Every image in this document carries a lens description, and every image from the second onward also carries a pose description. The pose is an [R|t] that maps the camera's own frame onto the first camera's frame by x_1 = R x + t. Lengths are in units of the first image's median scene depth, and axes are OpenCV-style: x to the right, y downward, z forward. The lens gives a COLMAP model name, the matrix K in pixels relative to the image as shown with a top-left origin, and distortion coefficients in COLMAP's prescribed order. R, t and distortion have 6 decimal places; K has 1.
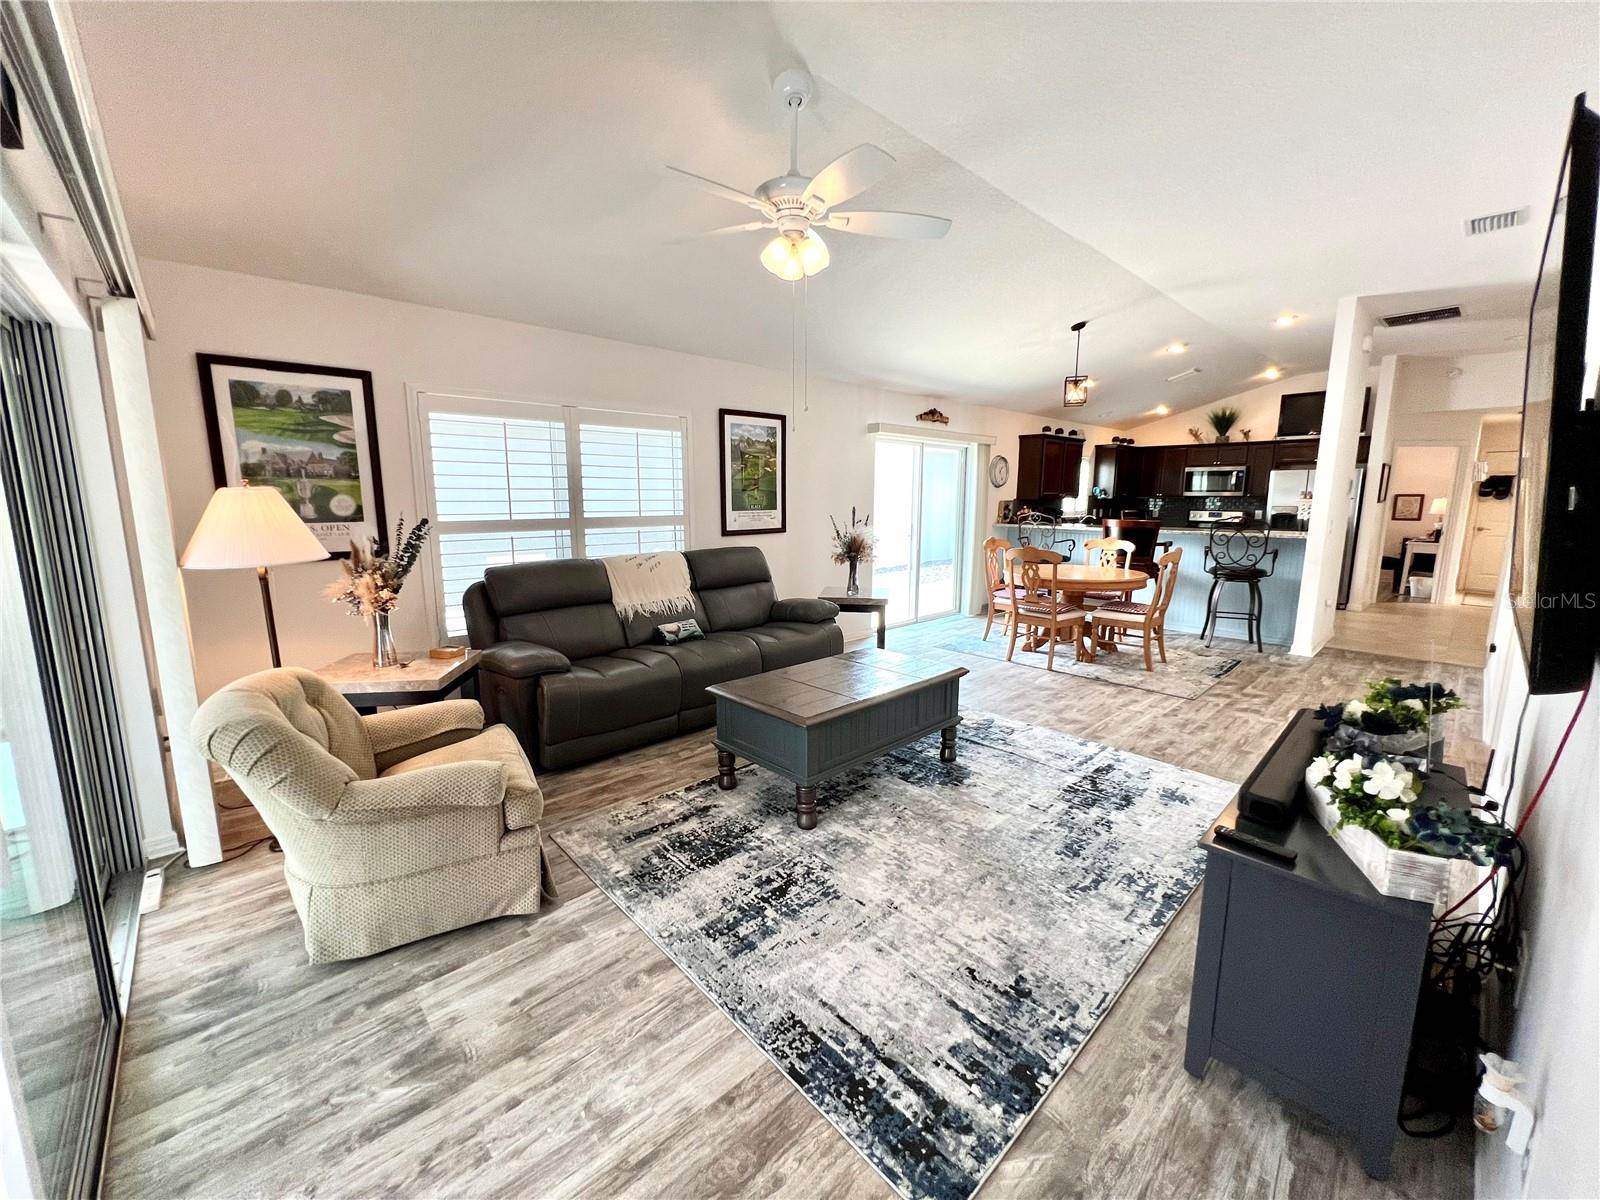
lens RADIAL K [[639.5, 0, 800.0], [0, 639.5, 600.0], [0, 0, 1]] dist [-0.001049, 0.000092]
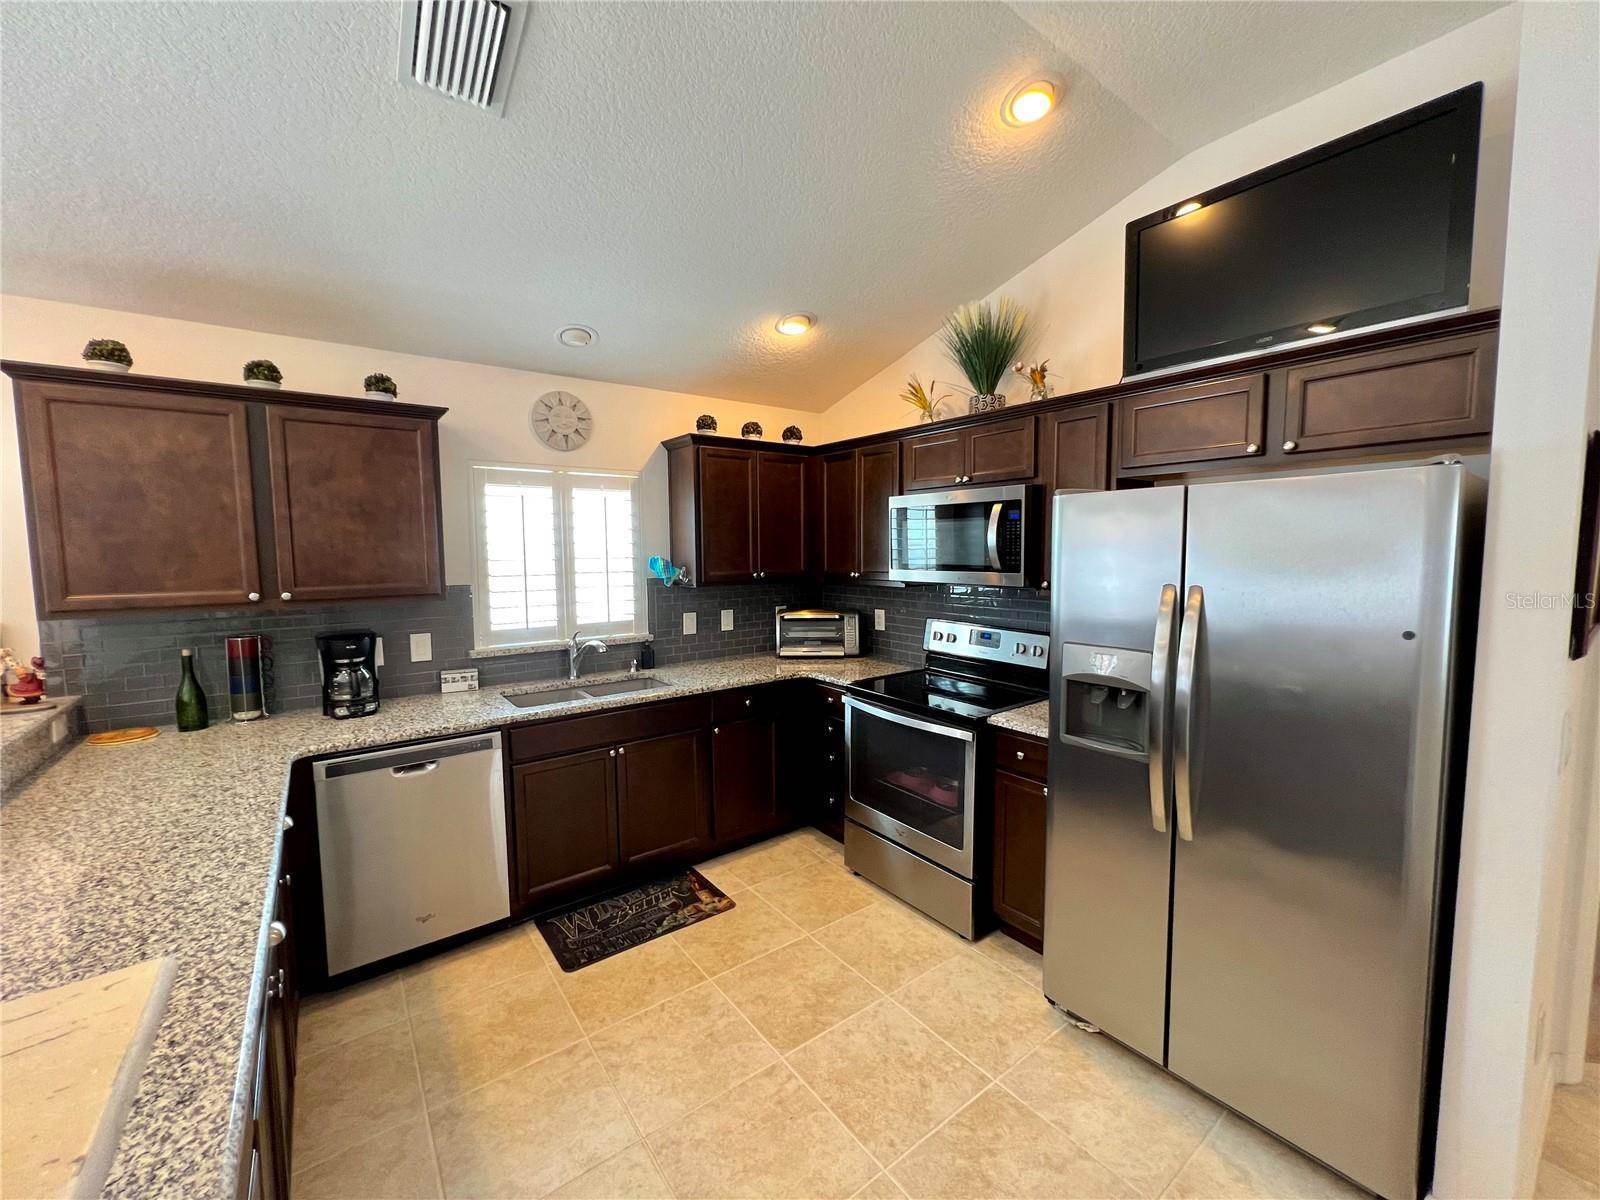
lens RADIAL K [[647.3, 0, 800.0], [0, 647.3, 600.0], [0, 0, 1]] dist [-0.000488, -0.000263]
pose [[0.994264, -0.001956, -0.106940, 0.593445], [-0.006400, 0.996953, -0.077737, -0.127459], [0.106766, 0.077976, 0.991222, 0.667941]]
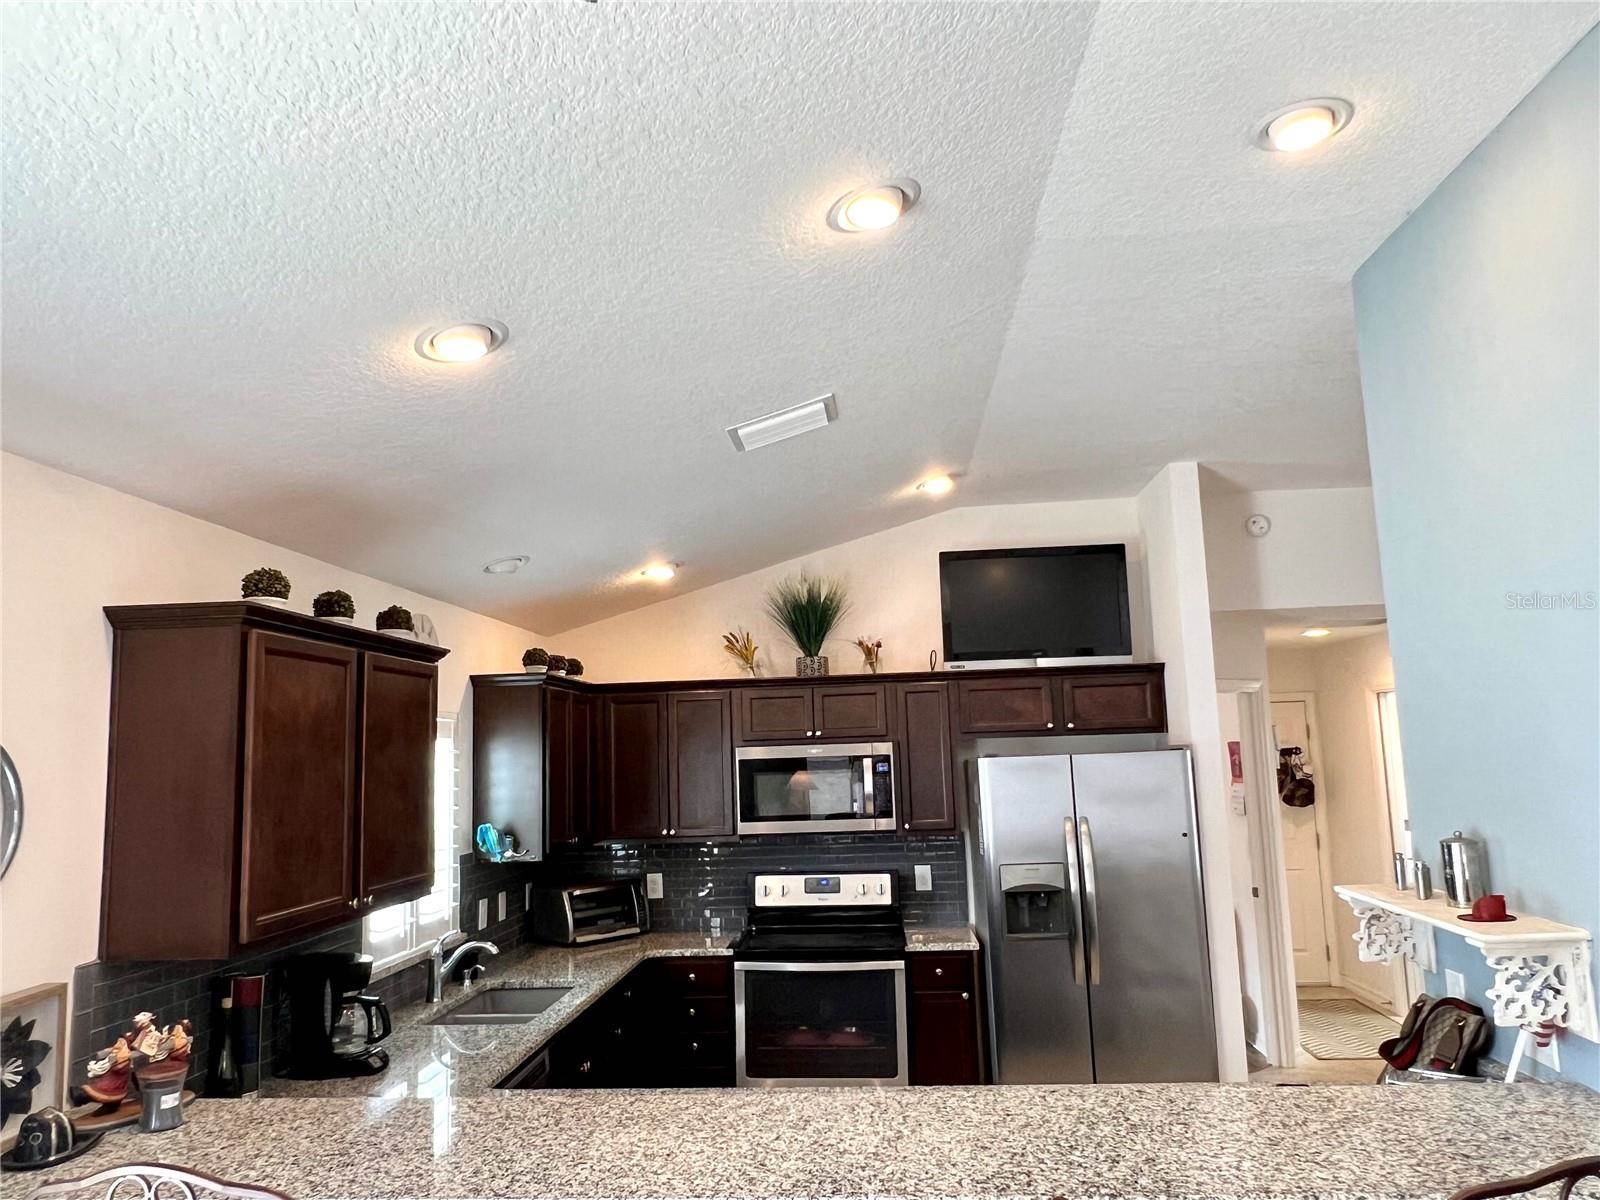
lens RADIAL K [[1121.7, 0, 800.0], [0, 1121.7, 600.0], [0, 0, 1]] dist [0.009455, 0.000507]
pose [[0.732283, 0.067908, 0.677606, 0.234787], [0.144739, 0.956762, -0.252303, -0.130320], [-0.665441, 0.282833, 0.690792, 0.562769]]
